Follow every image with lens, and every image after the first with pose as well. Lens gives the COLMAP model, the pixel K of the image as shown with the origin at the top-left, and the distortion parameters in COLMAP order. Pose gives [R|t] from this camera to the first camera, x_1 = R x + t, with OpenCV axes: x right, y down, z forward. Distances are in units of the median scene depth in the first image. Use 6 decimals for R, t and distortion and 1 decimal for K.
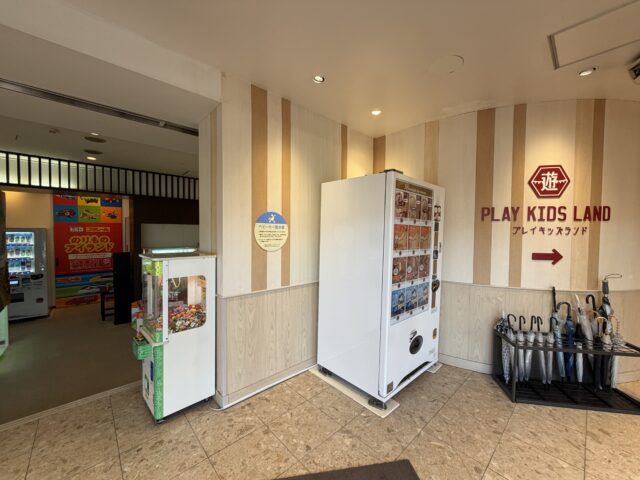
lens RADIAL K [[255.1, 0, 320.5], [0, 255.1, 239.4], [0, 0, 1]] dist [-0.001142, -0.000022]
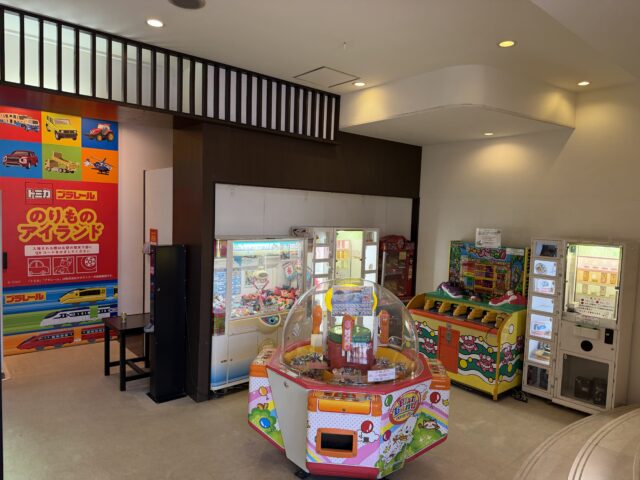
lens RADIAL K [[451.2, 0, 319.9], [0, 451.2, 241.2], [0, 0, 1]] dist [0.021678, -0.028621]
pose [[0.999396, 0.032854, -0.011322, -0.409359], [-0.032405, 0.998762, 0.037752, 0.000524], [0.012548, -0.037362, 0.999223, 0.148579]]
